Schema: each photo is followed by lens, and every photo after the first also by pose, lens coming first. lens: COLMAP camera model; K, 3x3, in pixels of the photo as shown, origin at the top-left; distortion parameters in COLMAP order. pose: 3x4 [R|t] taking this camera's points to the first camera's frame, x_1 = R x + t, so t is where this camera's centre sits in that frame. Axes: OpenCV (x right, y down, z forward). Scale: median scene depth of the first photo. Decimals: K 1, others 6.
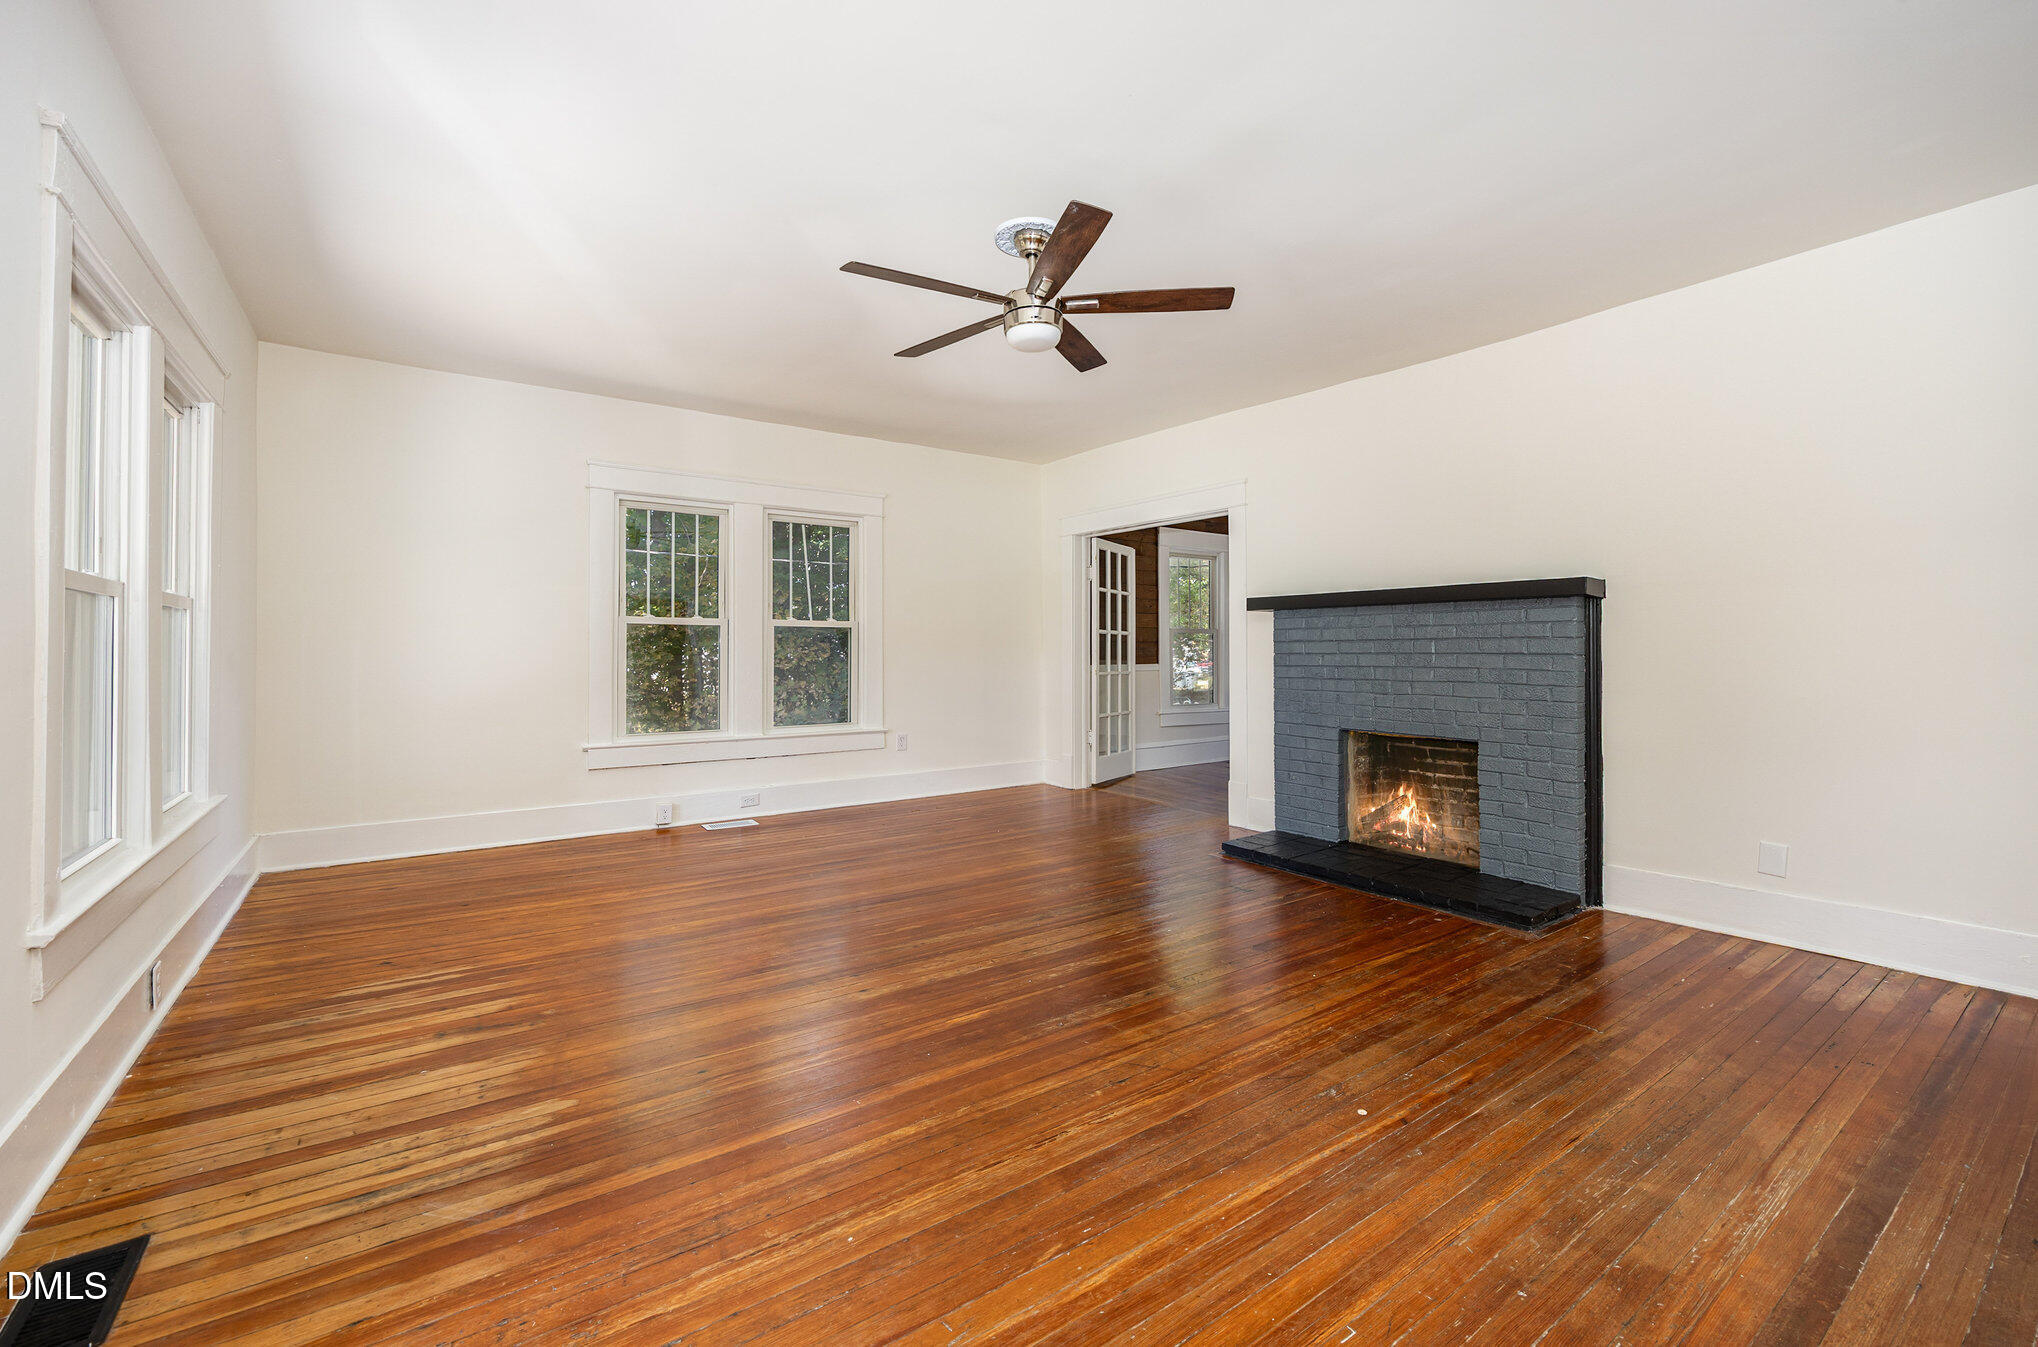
lens RADIAL K [[758.3, 0, 989.2], [0, 758.3, 653.4], [0, 0, 1]] dist [-0.000778, 0.000119]
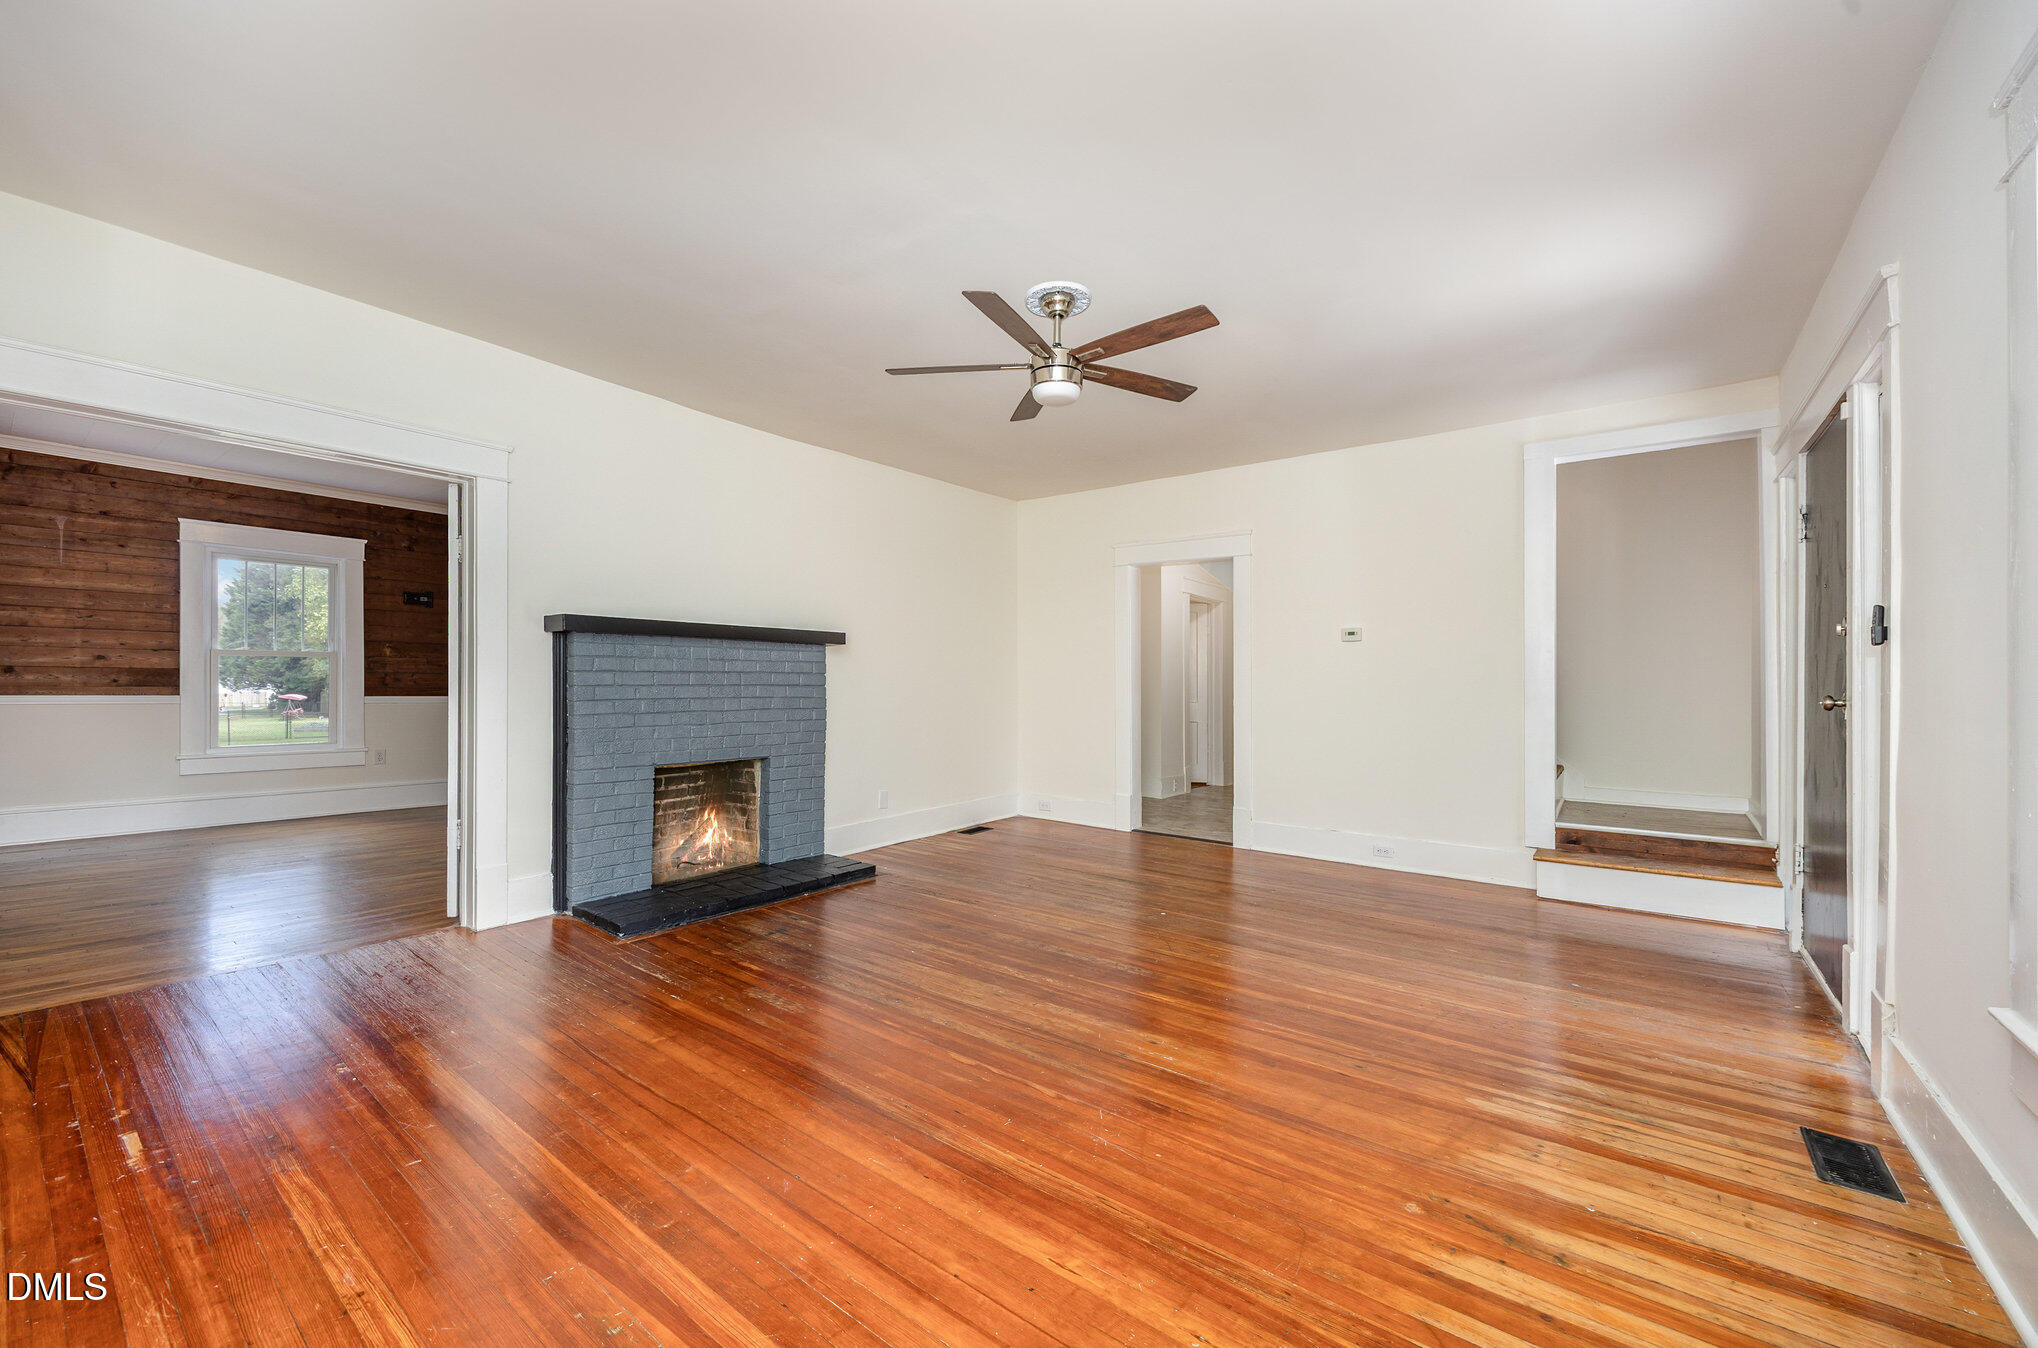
lens RADIAL K [[795.6, 0, 1066.2], [0, 795.6, 677.1], [0, 0, 1]] dist [0.001391, 0.000183]
pose [[-0.294109, 0.001711, 0.955770, -1.243859], [-0.000412, 0.999998, -0.001917, -0.017033], [-0.955772, -0.000958, -0.294108, 1.592740]]
